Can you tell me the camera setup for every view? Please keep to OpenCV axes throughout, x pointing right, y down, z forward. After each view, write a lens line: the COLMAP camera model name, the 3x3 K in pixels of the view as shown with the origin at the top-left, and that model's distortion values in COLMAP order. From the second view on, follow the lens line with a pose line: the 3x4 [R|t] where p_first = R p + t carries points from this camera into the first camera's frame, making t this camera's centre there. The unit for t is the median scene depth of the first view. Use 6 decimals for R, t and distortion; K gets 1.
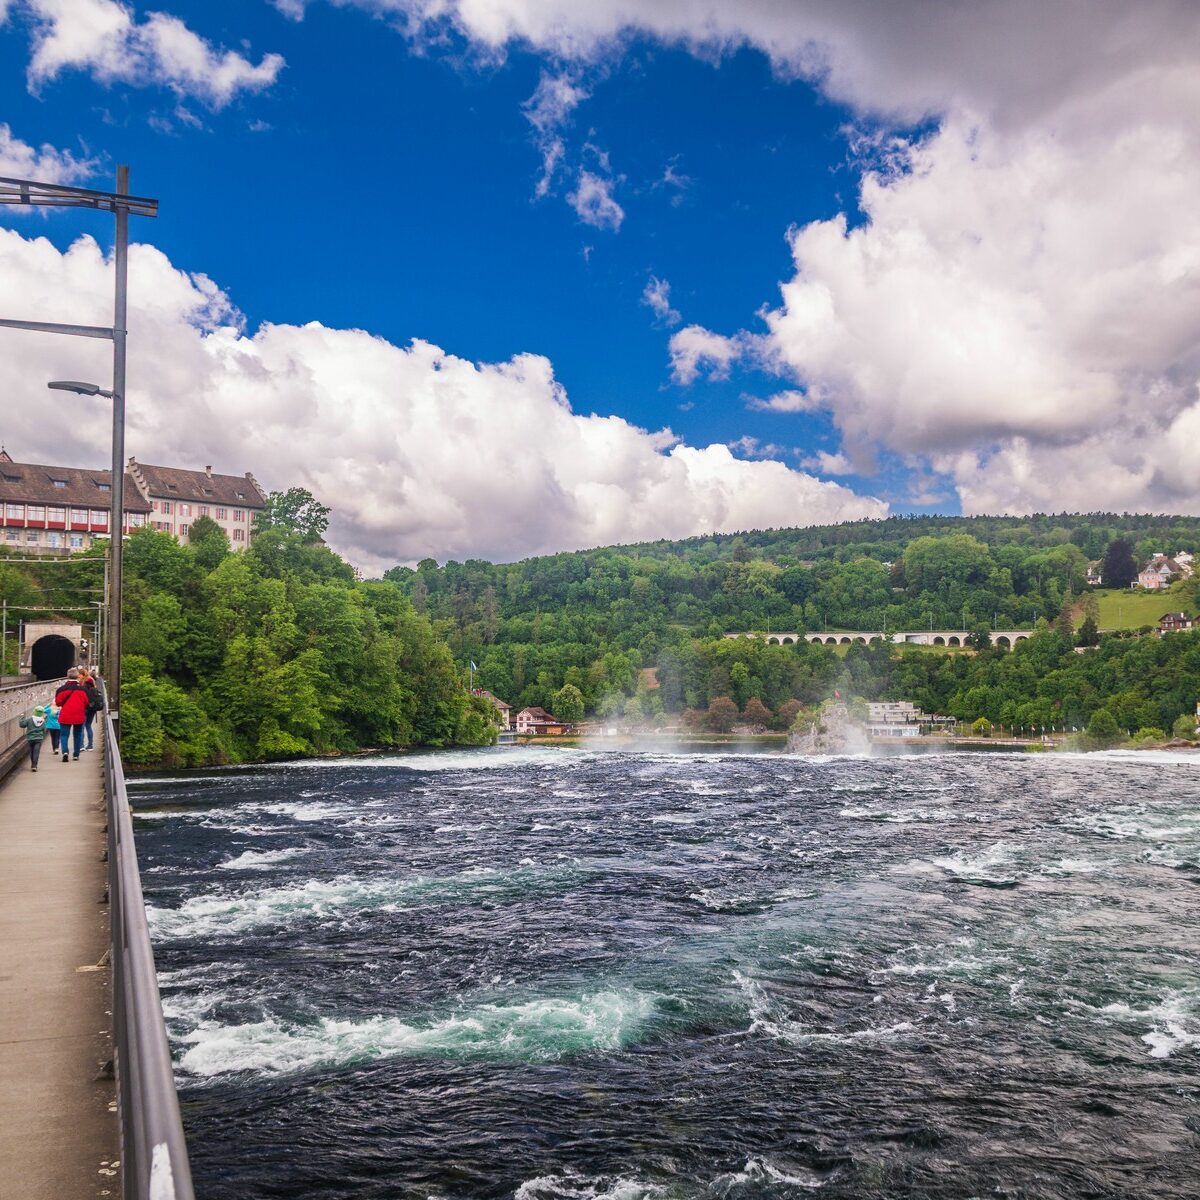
lens RADIAL K [[1329.8, 0, 600.0], [0, 1329.8, 600.0], [0, 0, 1]] dist [-0.006906, 0.013650]
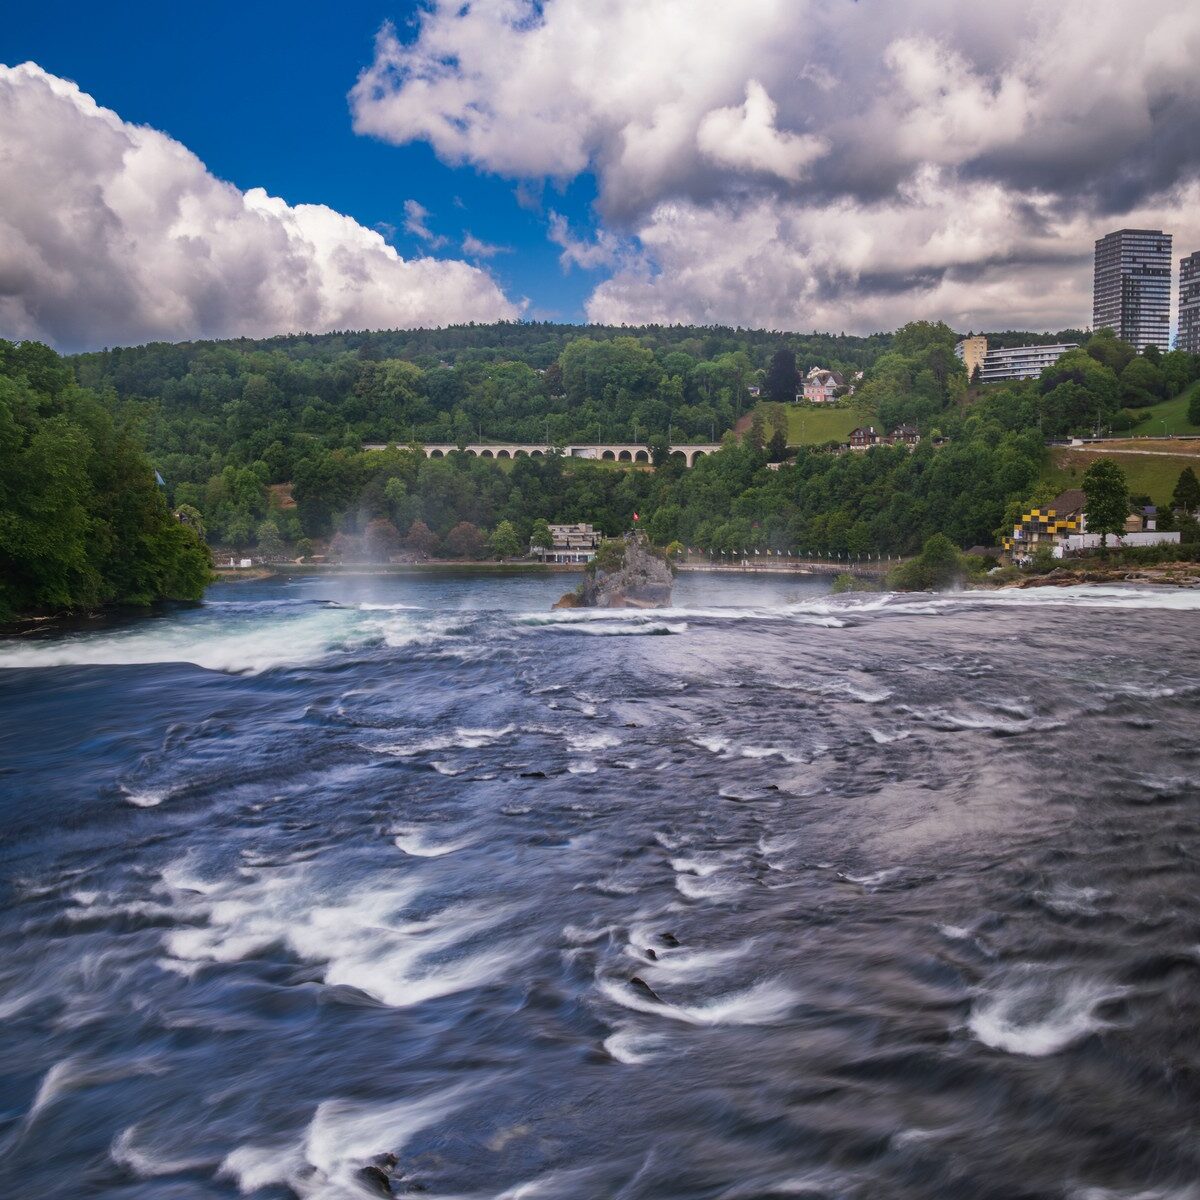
lens RADIAL K [[1329.8, 0, 600.0], [0, 1329.8, 600.0], [0, 0, 1]] dist [-0.006906, 0.013650]
pose [[0.940671, -0.026147, 0.338312, -0.057835], [-0.019934, 0.991046, 0.132021, 0.009444], [-0.338735, -0.130932, 0.931727, 0.156918]]
